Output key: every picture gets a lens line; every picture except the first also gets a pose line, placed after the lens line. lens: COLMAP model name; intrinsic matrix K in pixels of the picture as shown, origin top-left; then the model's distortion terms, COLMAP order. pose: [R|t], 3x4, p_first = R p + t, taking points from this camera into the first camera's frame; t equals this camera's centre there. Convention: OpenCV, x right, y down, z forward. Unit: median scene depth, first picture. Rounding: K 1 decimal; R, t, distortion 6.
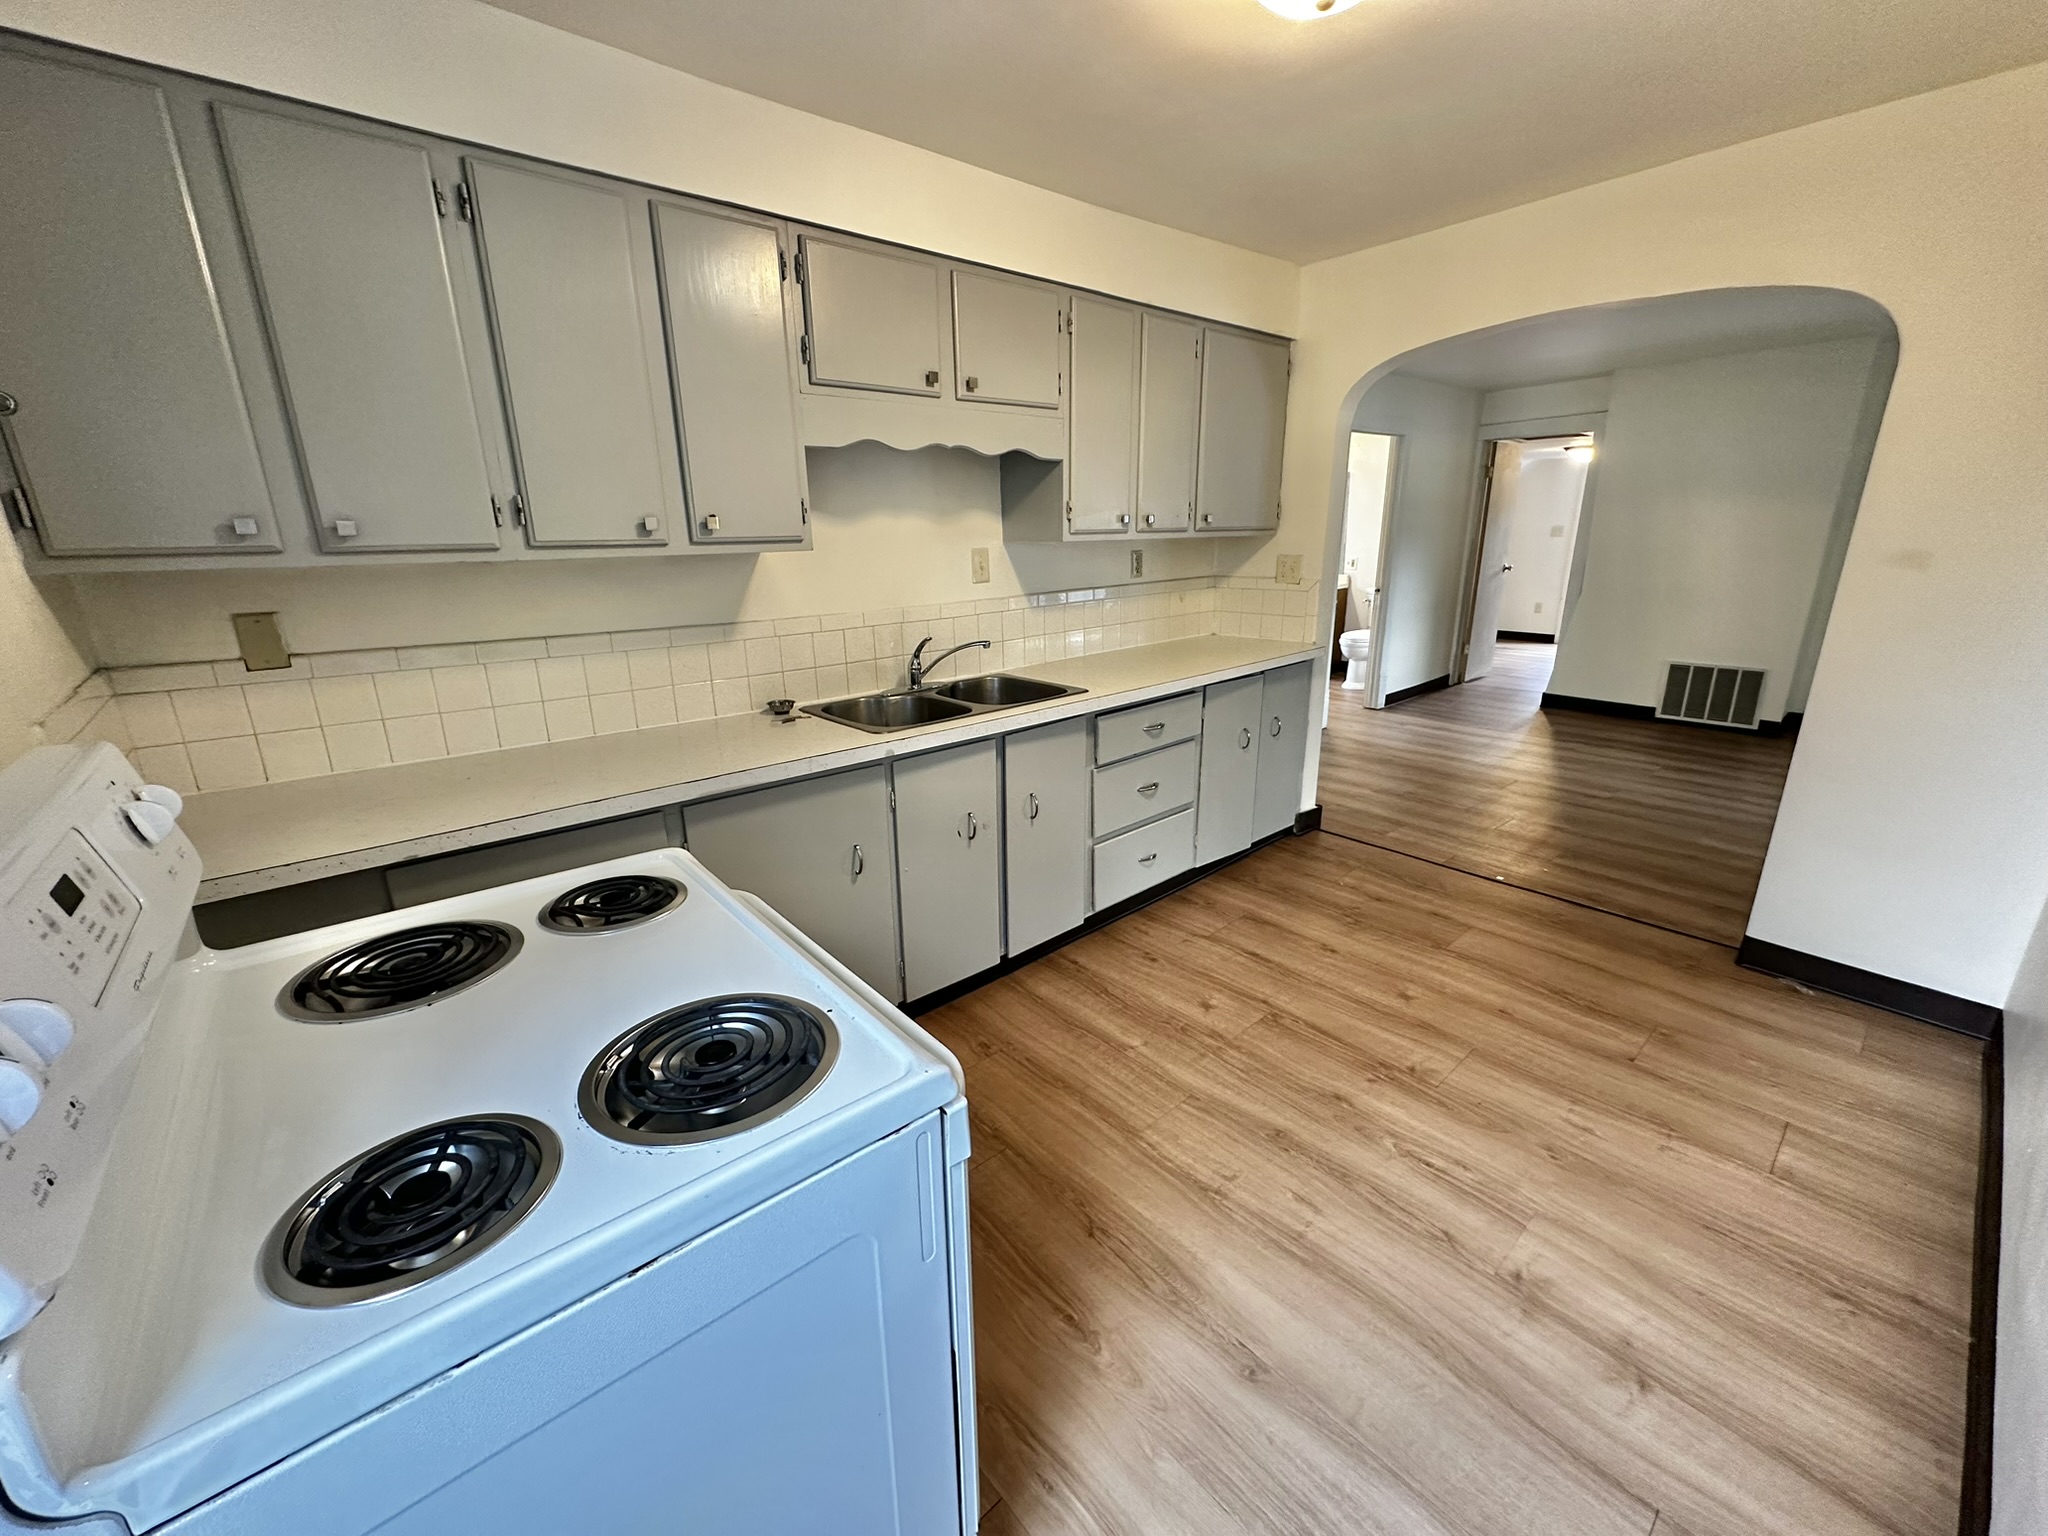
lens RADIAL K [[818.2, 0, 1025.8], [0, 818.2, 765.2], [0, 0, 1]] dist [-0.000522, -0.000099]
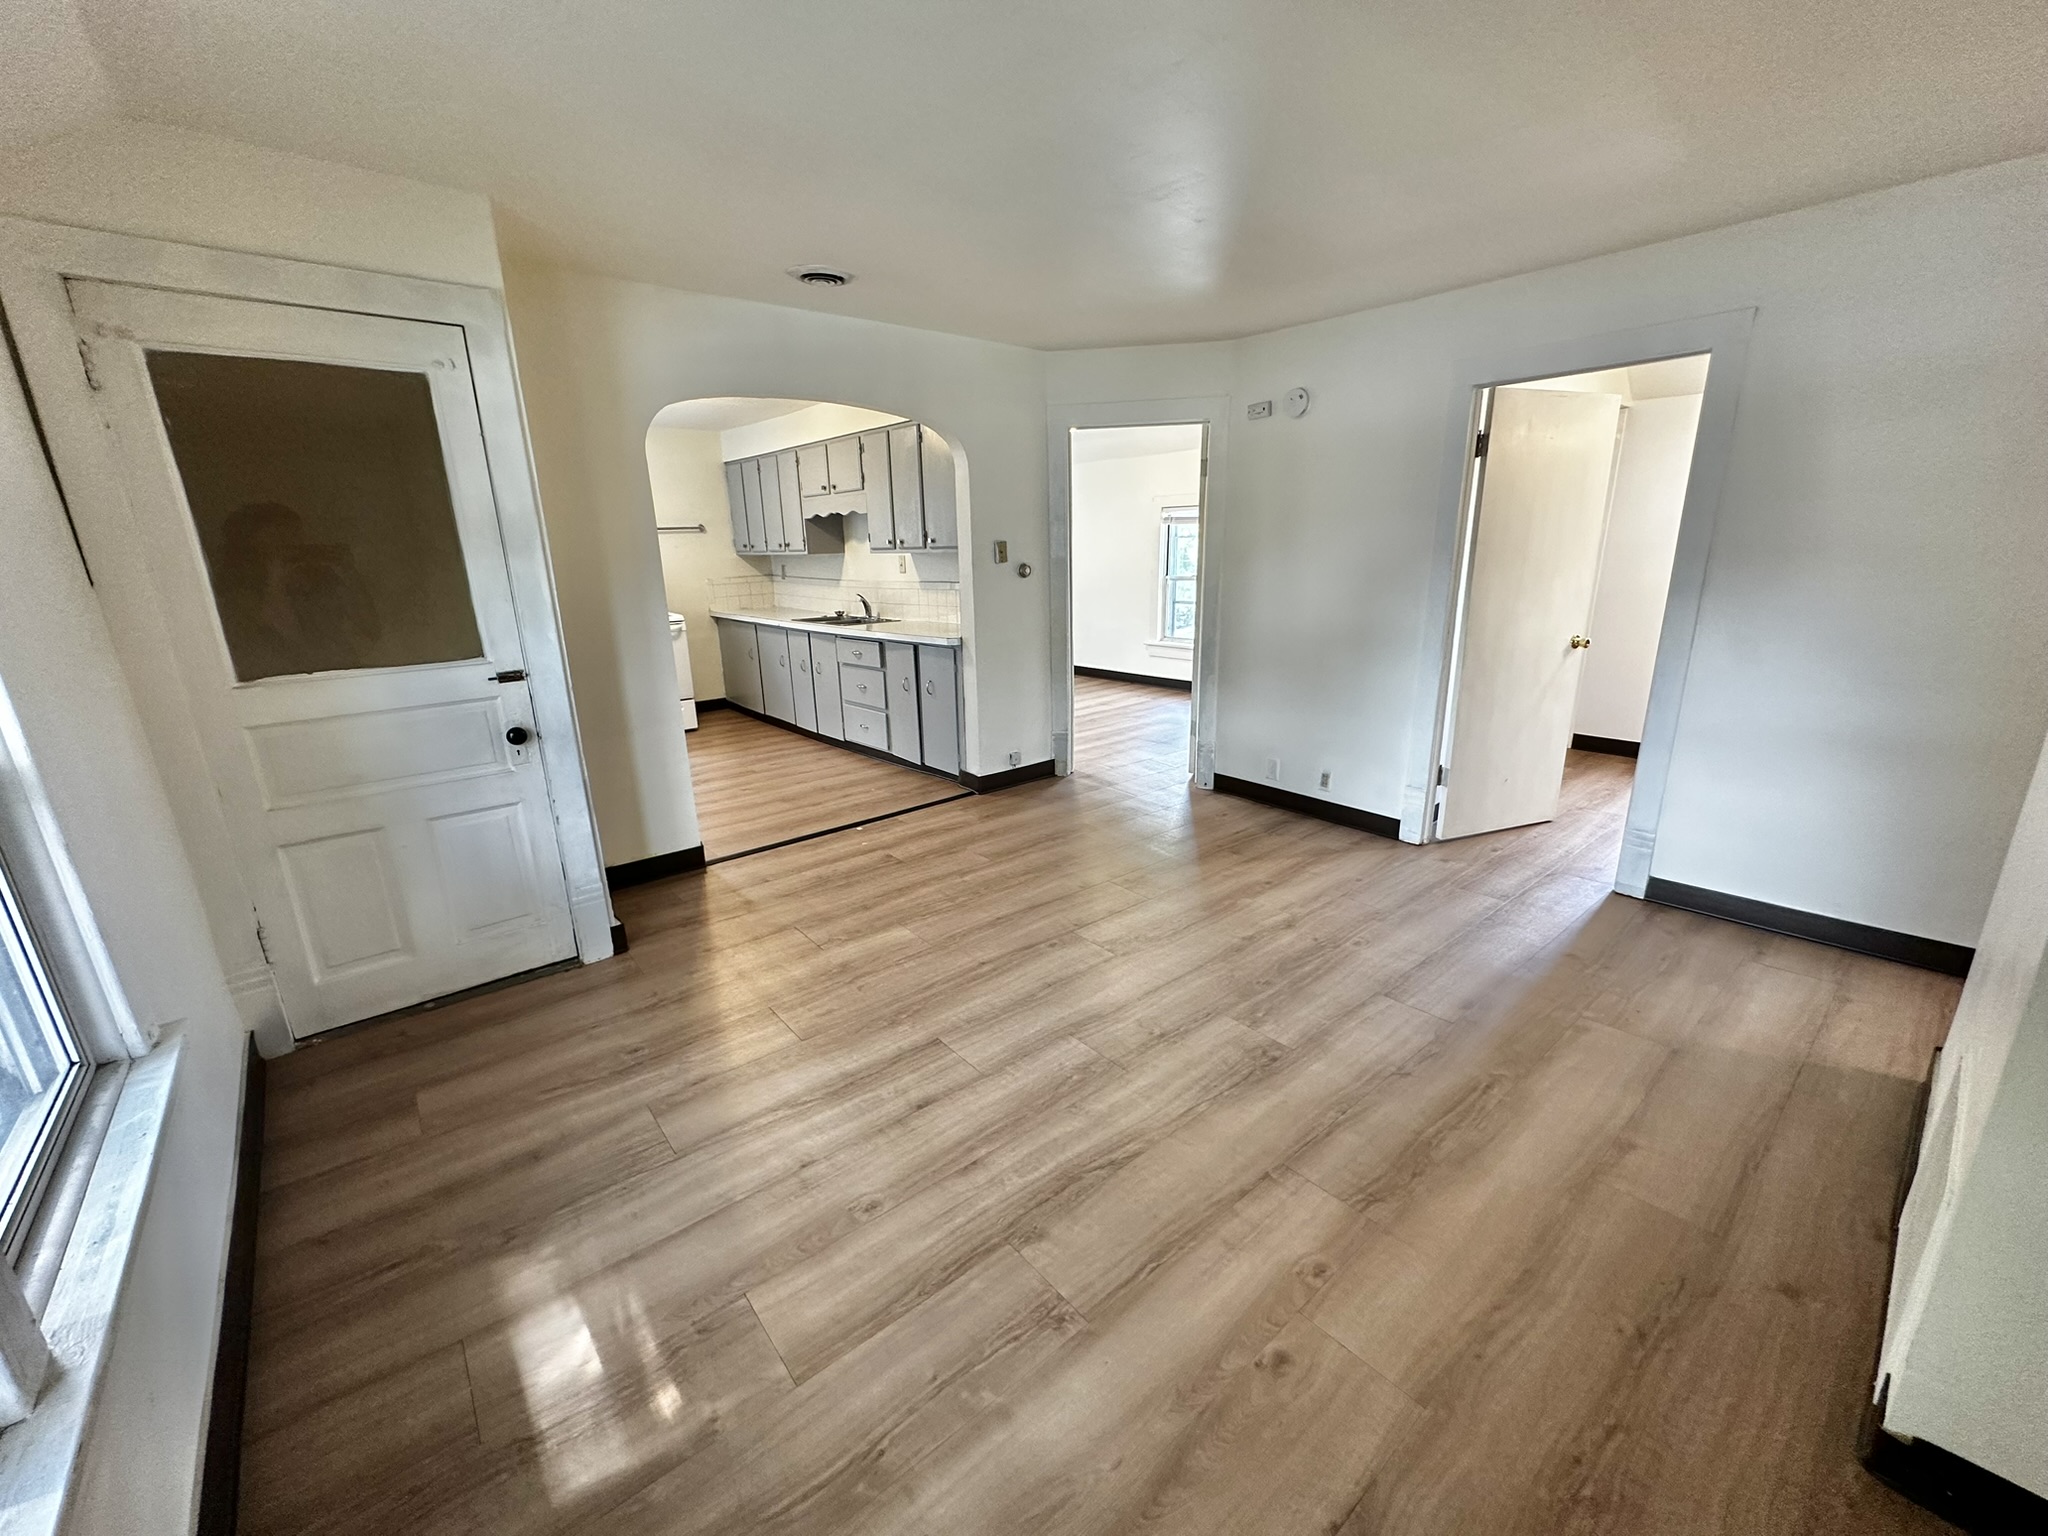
lens RADIAL K [[818.2, 0, 1024.0], [0, 818.2, 772.4], [0, 0, 1]] dist [-0.000522, -0.000099]
pose [[-0.009388, 0.280665, -0.959760, 2.021783], [-0.262339, 0.925491, 0.273210, -0.403890], [0.964930, 0.254348, 0.064941, 1.307085]]
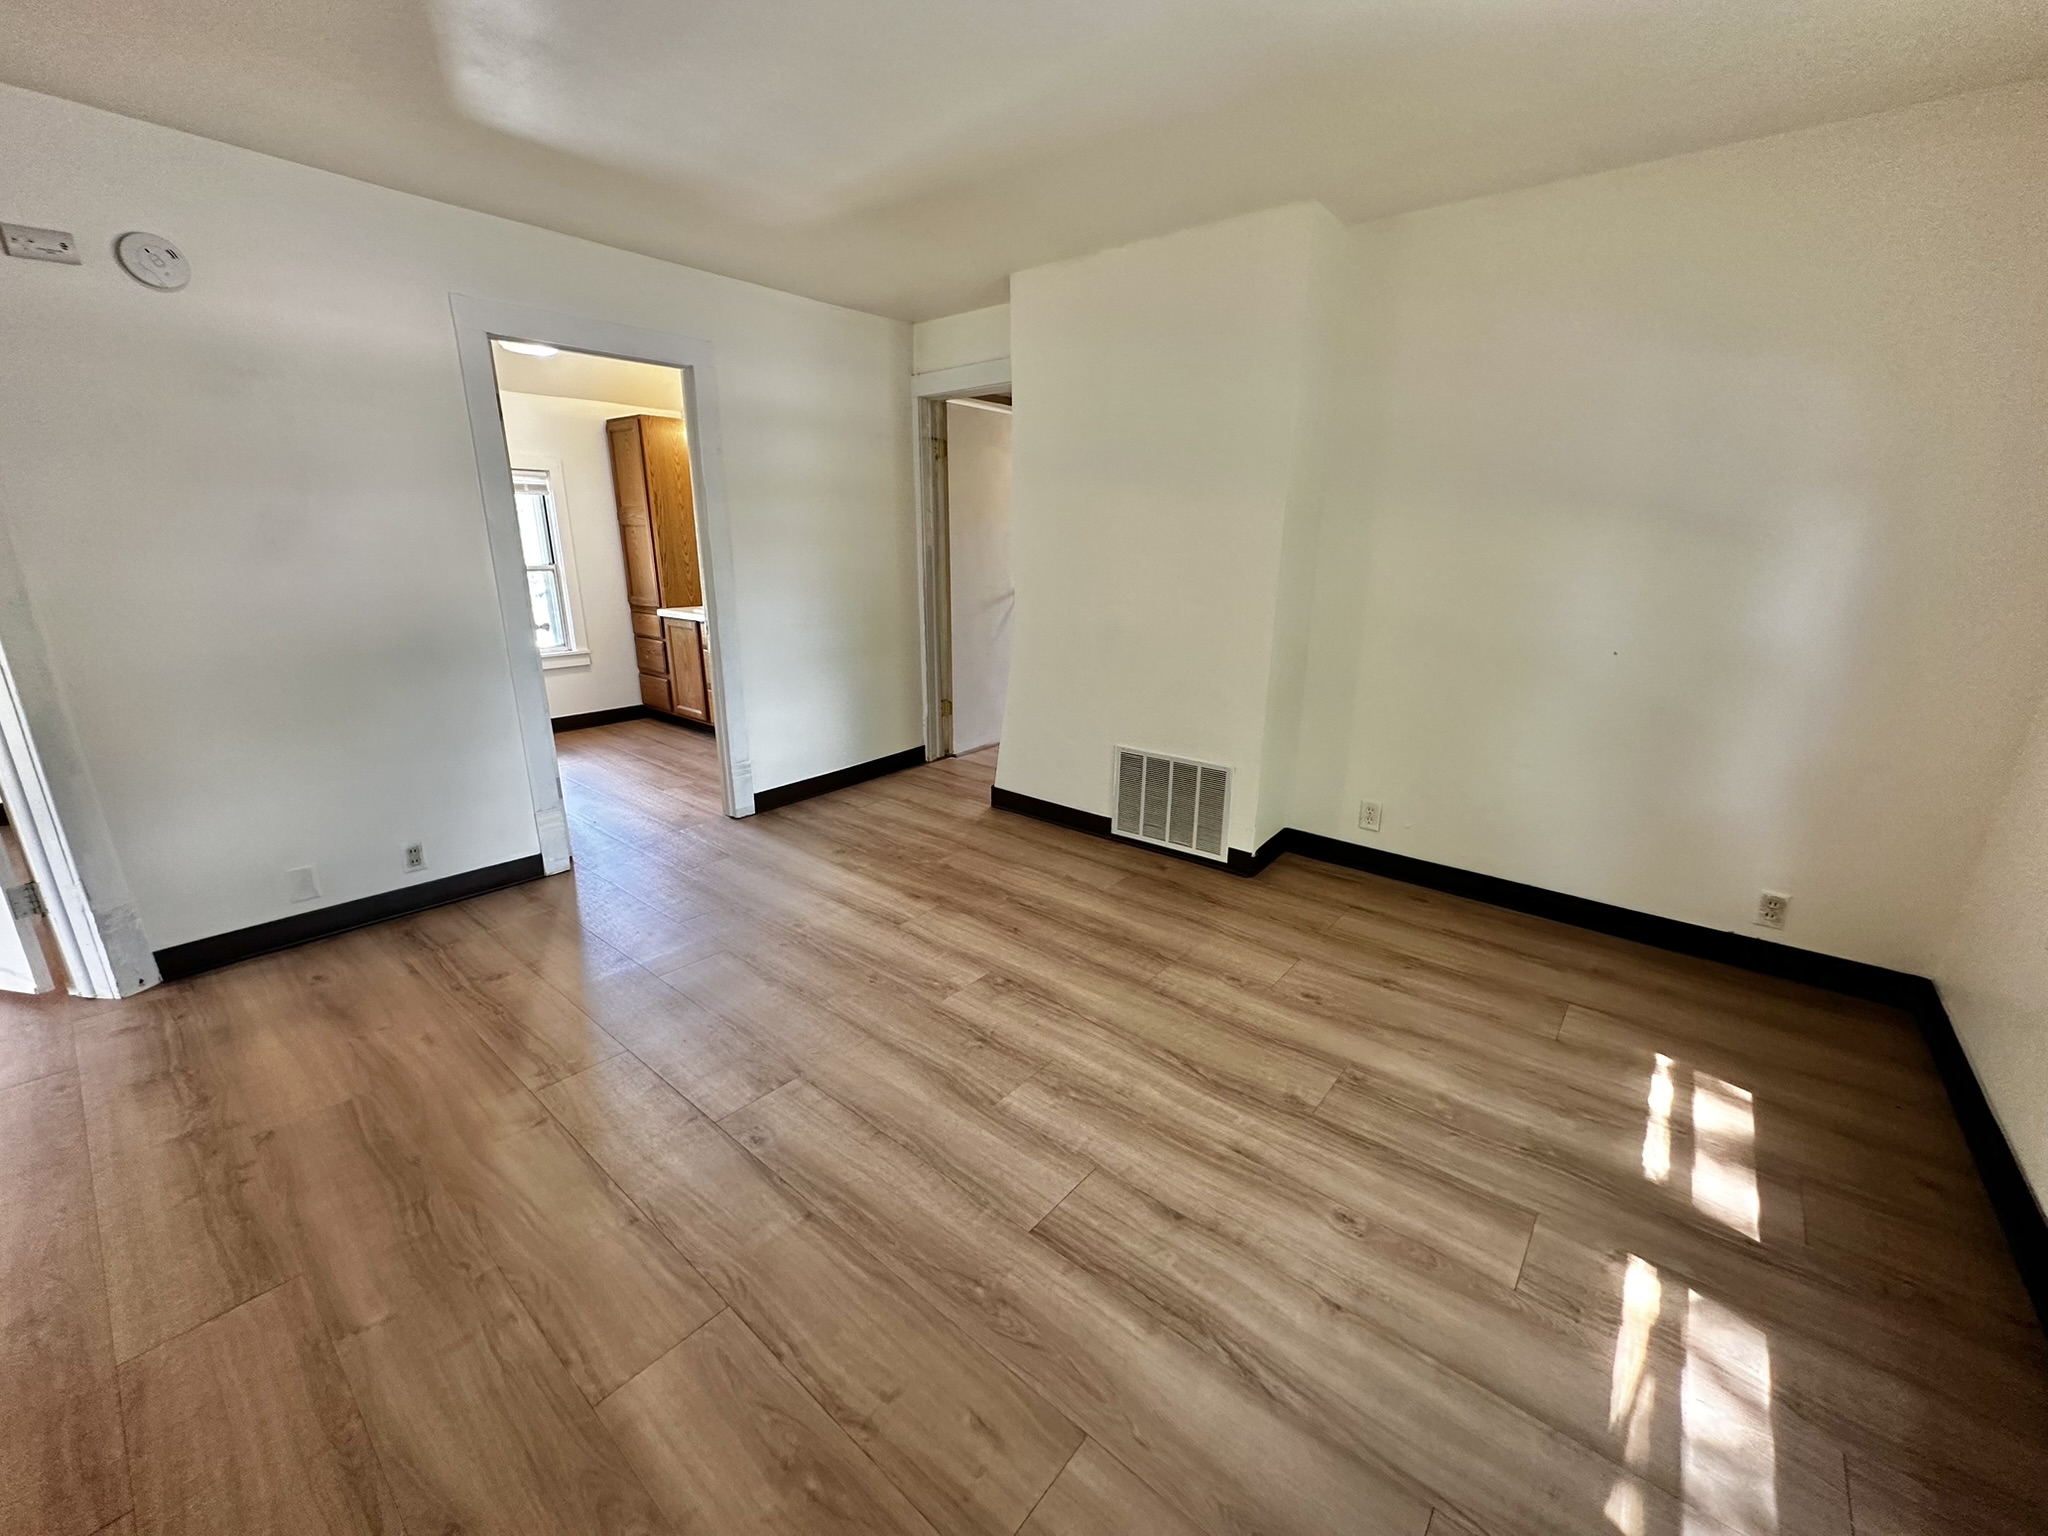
lens RADIAL K [[818.2, 0, 1030.2], [0, 818.2, 769.1], [0, 0, 1]] dist [-0.000522, -0.000099]
pose [[0.984364, -0.031238, 0.173352, 1.240315], [0.031665, 0.999498, 0.000304, -0.227222], [-0.173275, 0.005190, 0.984860, 0.808720]]
